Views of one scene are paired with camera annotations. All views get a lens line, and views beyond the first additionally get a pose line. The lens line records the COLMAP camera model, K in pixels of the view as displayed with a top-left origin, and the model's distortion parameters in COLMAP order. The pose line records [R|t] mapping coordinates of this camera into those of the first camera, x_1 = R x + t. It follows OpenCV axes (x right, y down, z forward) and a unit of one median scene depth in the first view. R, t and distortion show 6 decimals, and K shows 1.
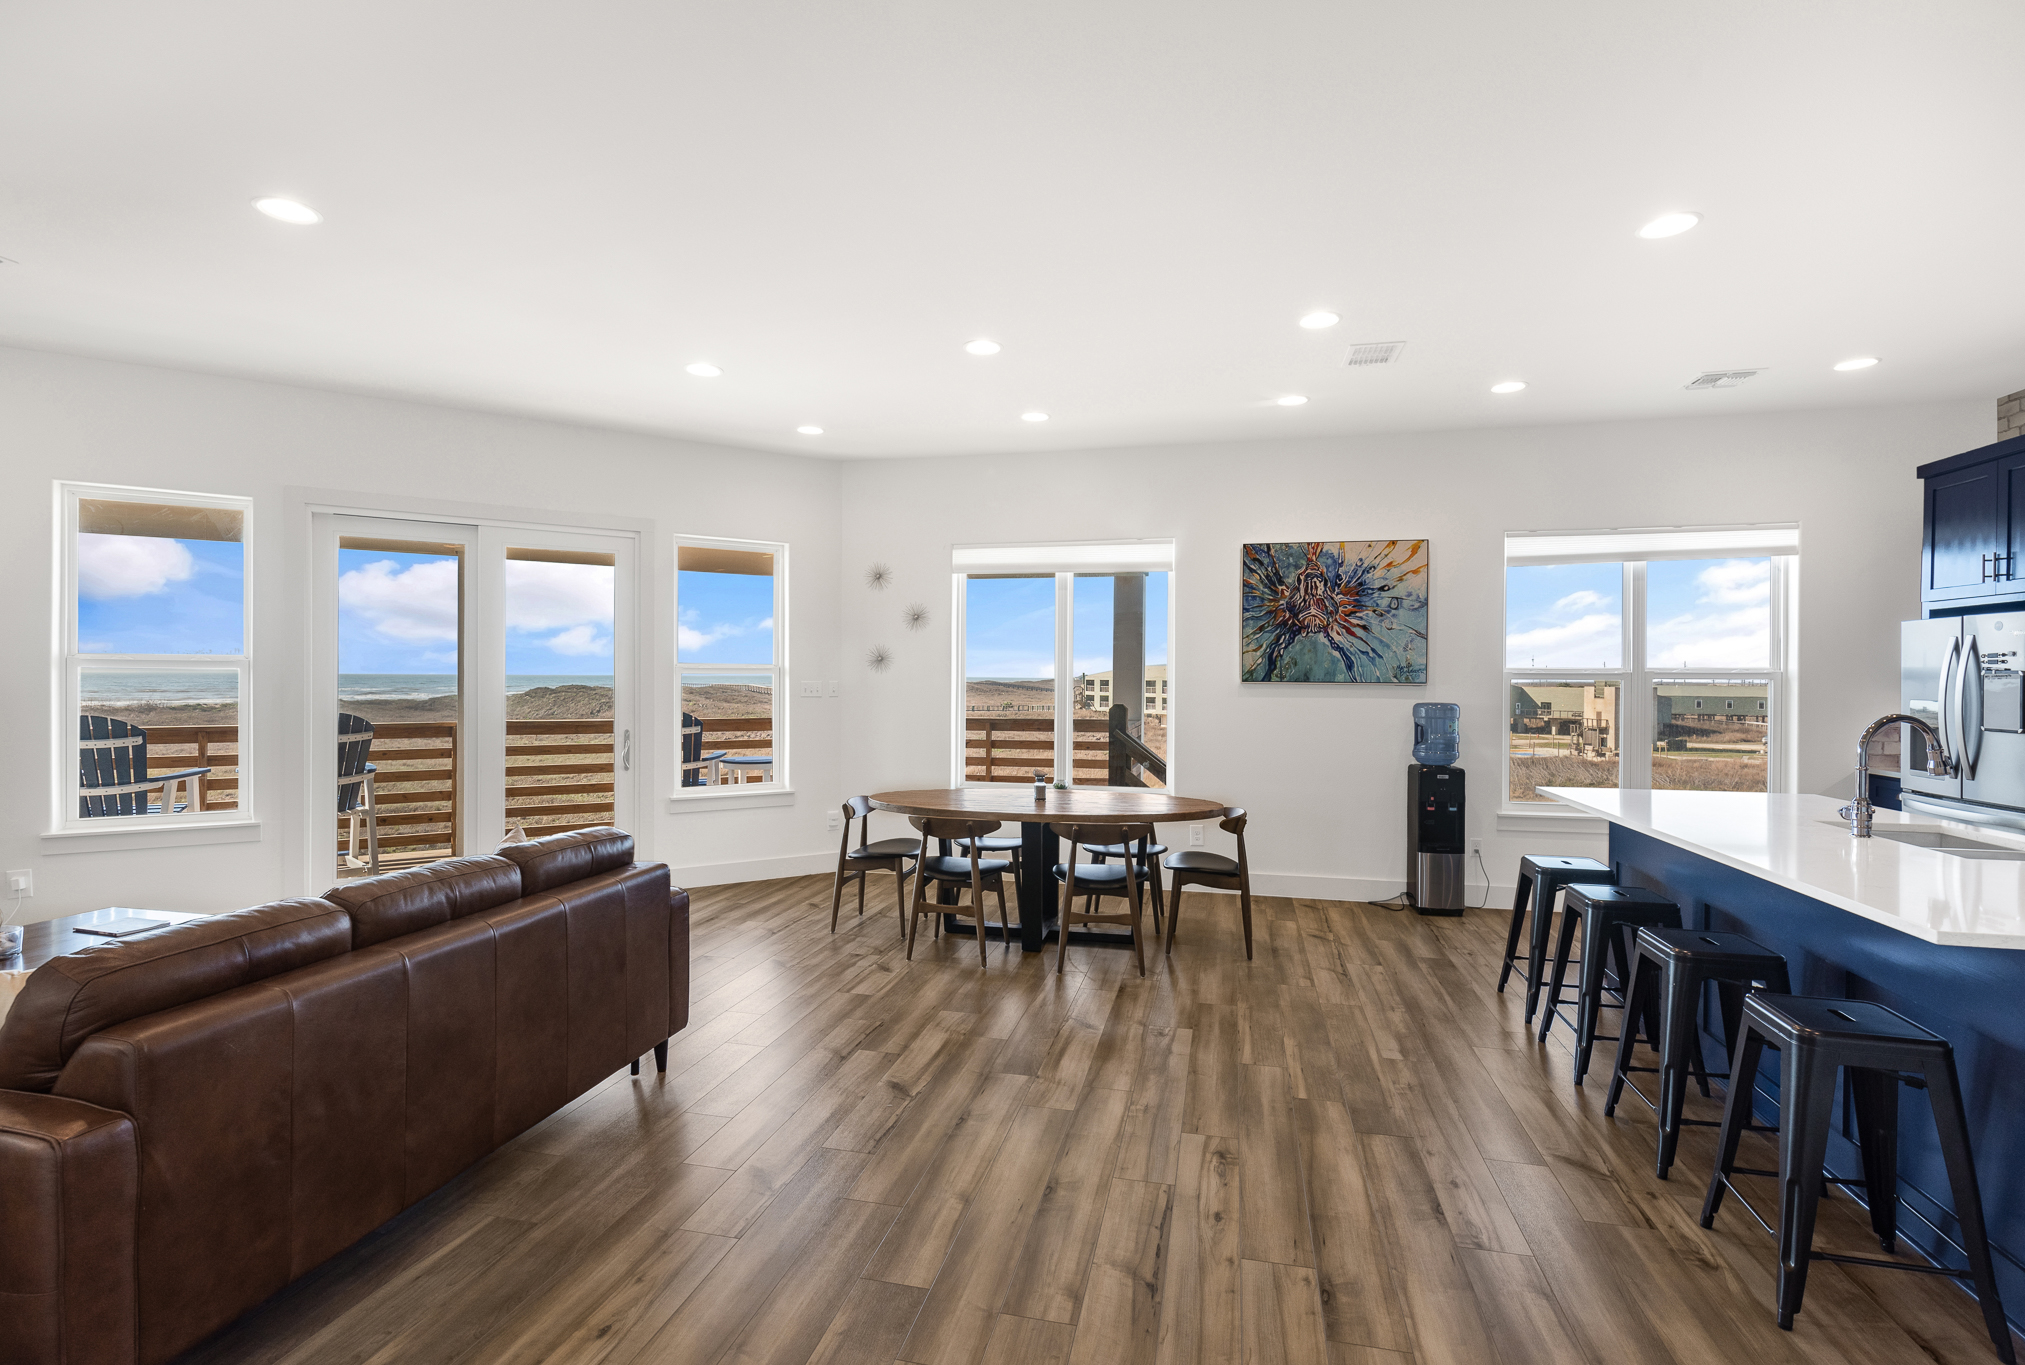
lens RADIAL K [[911.1, 0, 1006.4], [0, 911.1, 702.7], [0, 0, 1]] dist [-0.001447, -0.000385]
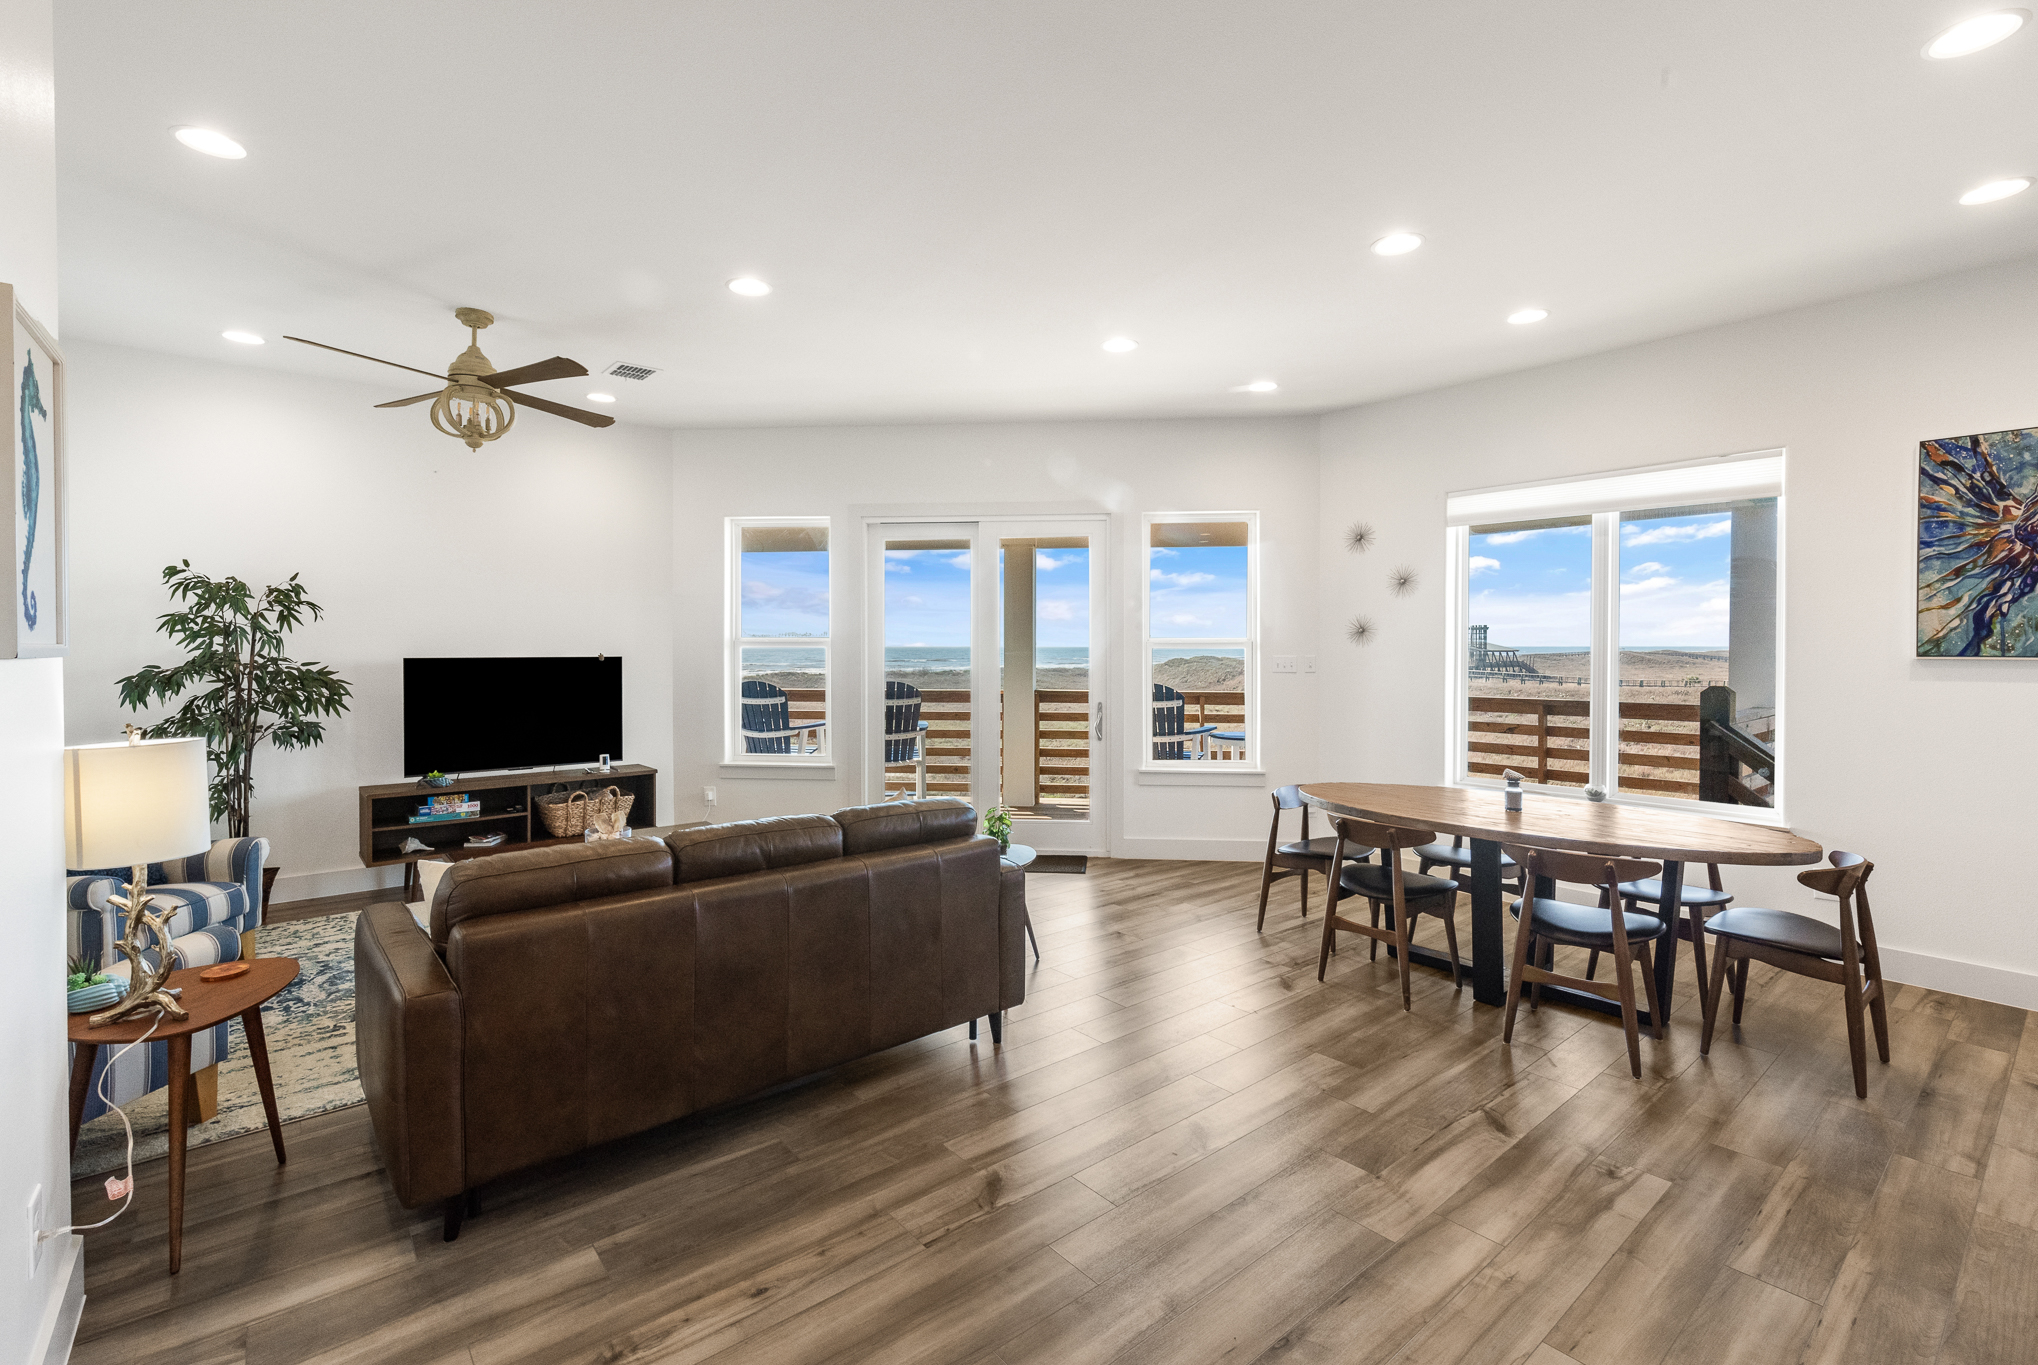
lens RADIAL K [[889.8, 0, 1020.7], [0, 889.8, 671.7], [0, 0, 1]] dist [0.000071, 0.000158]
pose [[0.800656, 0.010060, -0.599040, 0.135037], [-0.010934, 0.999938, 0.002178, -0.007030], [0.599025, 0.004806, 0.800716, 0.124478]]
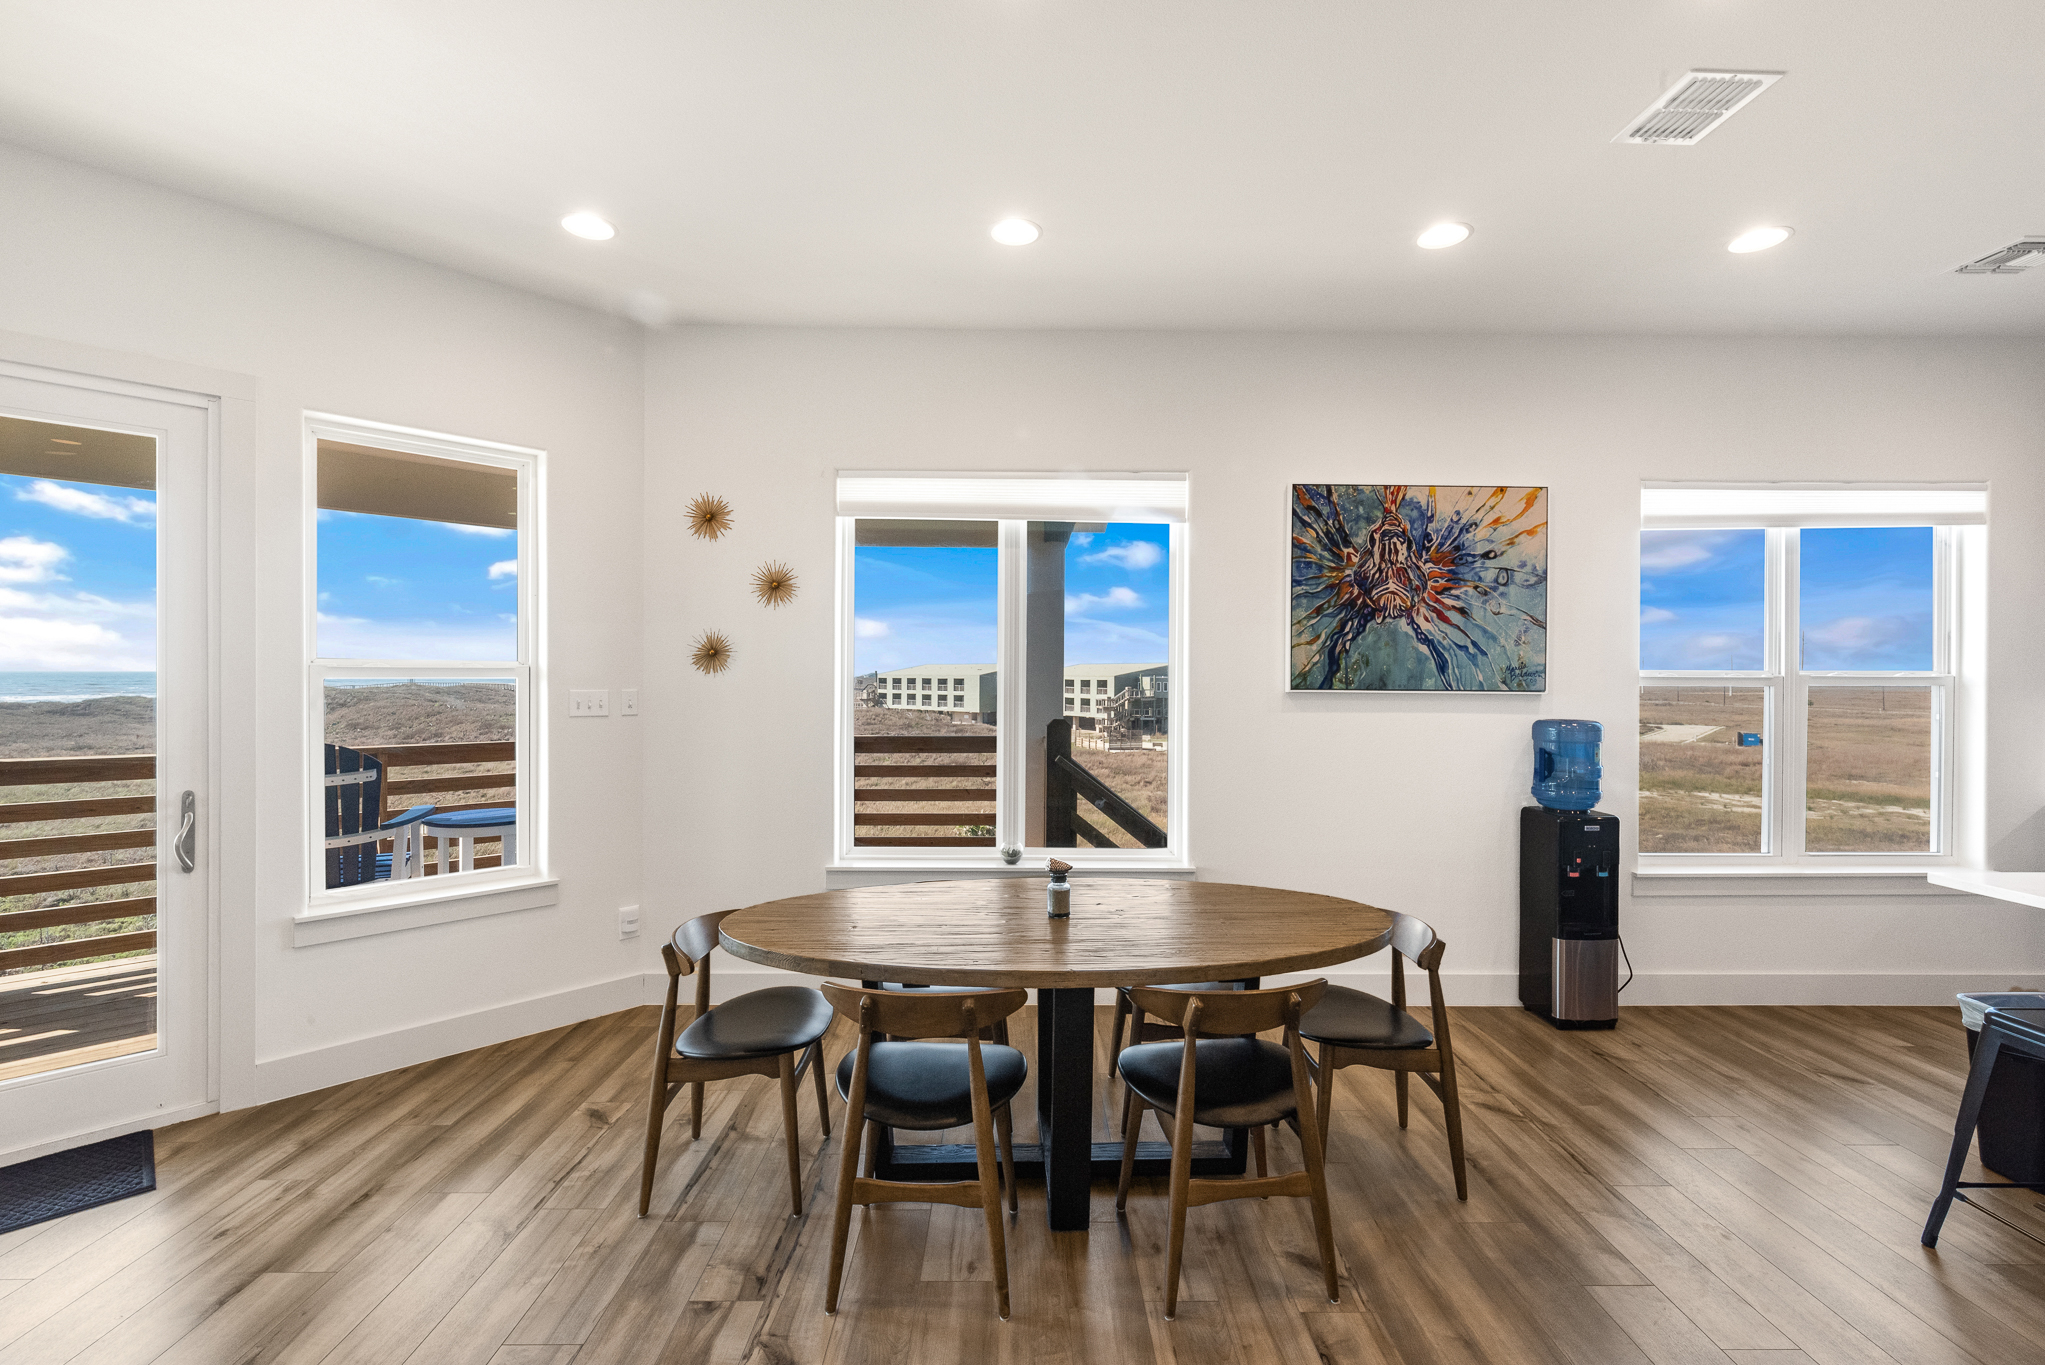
lens RADIAL K [[885.1, 0, 1022.5], [0, 885.1, 682.5], [0, 0, 1]] dist [0.000833, 0.000409]
pose [[0.968332, -0.003440, 0.249641, -0.099889], [0.007198, 0.999874, -0.014143, -0.021254], [-0.249561, 0.015492, 0.968235, 0.437411]]
